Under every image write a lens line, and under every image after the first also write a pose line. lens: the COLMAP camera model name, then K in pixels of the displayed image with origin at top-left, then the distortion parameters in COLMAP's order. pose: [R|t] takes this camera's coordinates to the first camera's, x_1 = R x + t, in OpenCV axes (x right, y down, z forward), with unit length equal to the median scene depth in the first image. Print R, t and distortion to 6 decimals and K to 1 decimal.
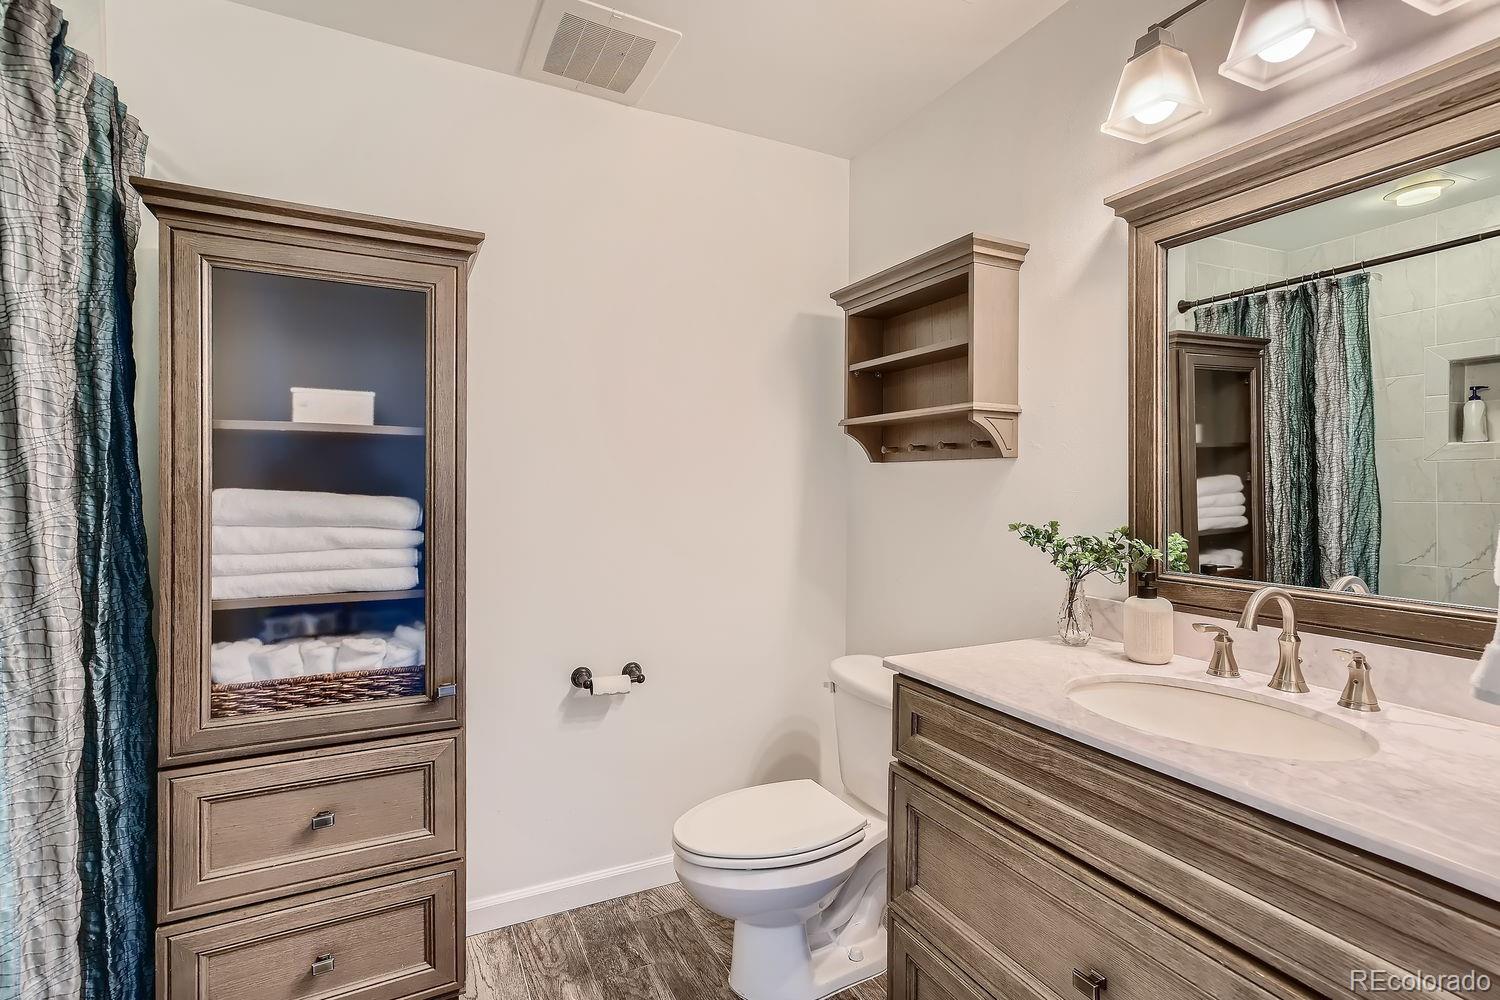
lens RADIAL K [[685.6, 0, 750.0], [0, 685.6, 500.0], [0, 0, 1]] dist [-0.025849, 0.016484]
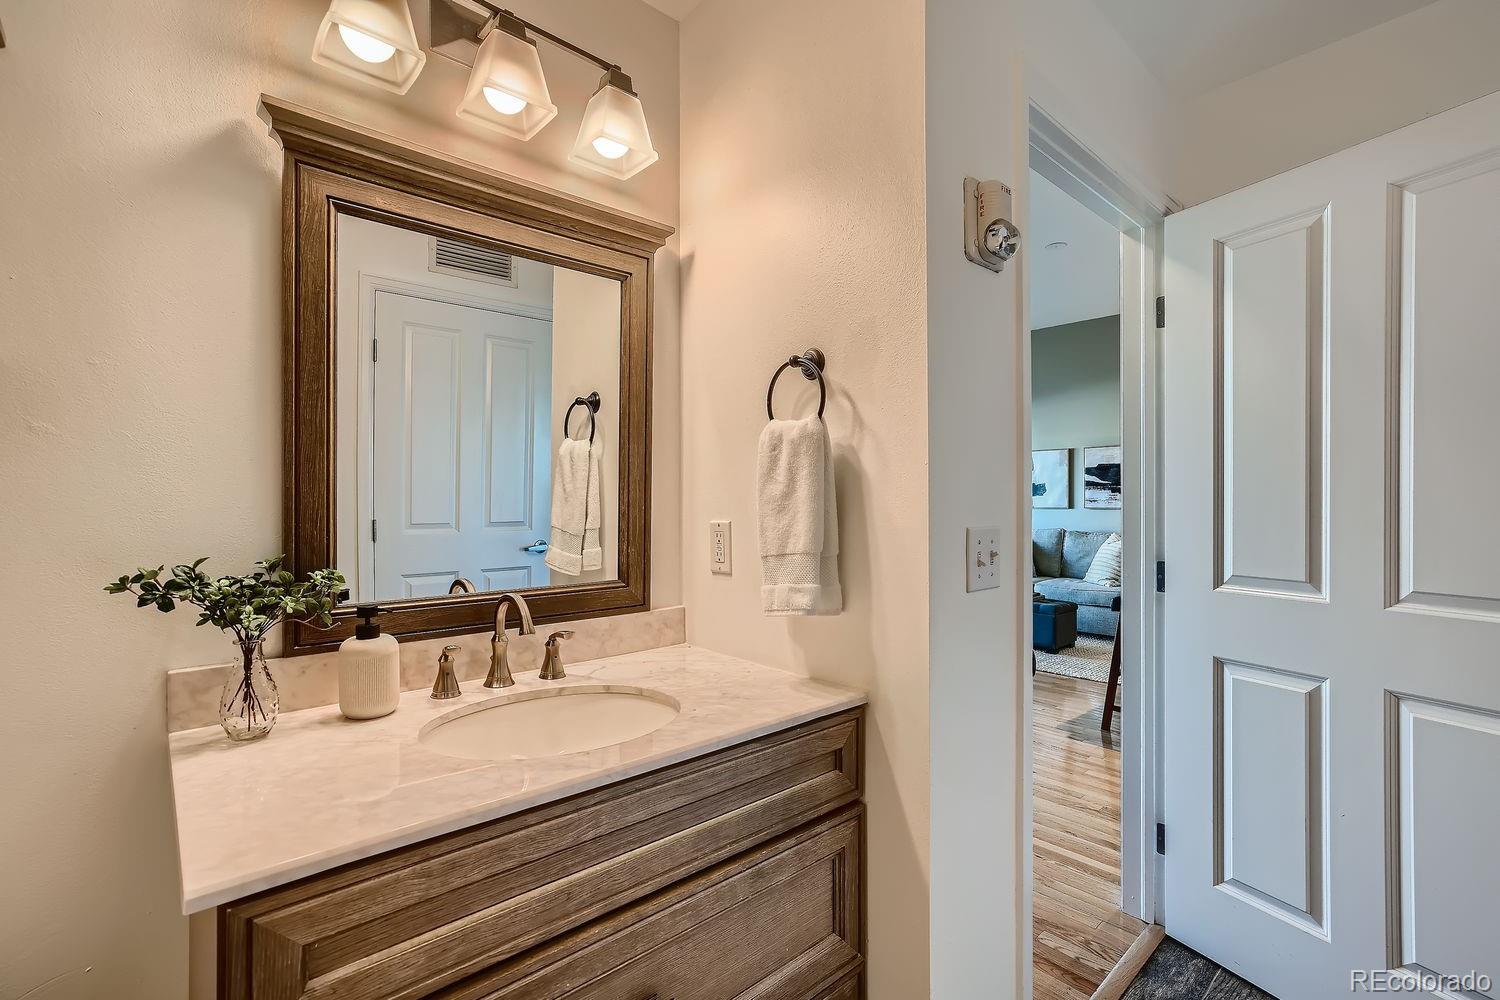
lens RADIAL K [[685.6, 0, 750.0], [0, 685.6, 500.0], [0, 0, 1]] dist [-0.025849, 0.016484]
pose [[-0.269331, -0.006114, 0.963028, -0.432303], [0.014525, 0.999840, 0.010410, -0.029402], [-0.962938, 0.016792, -0.269199, 1.029759]]
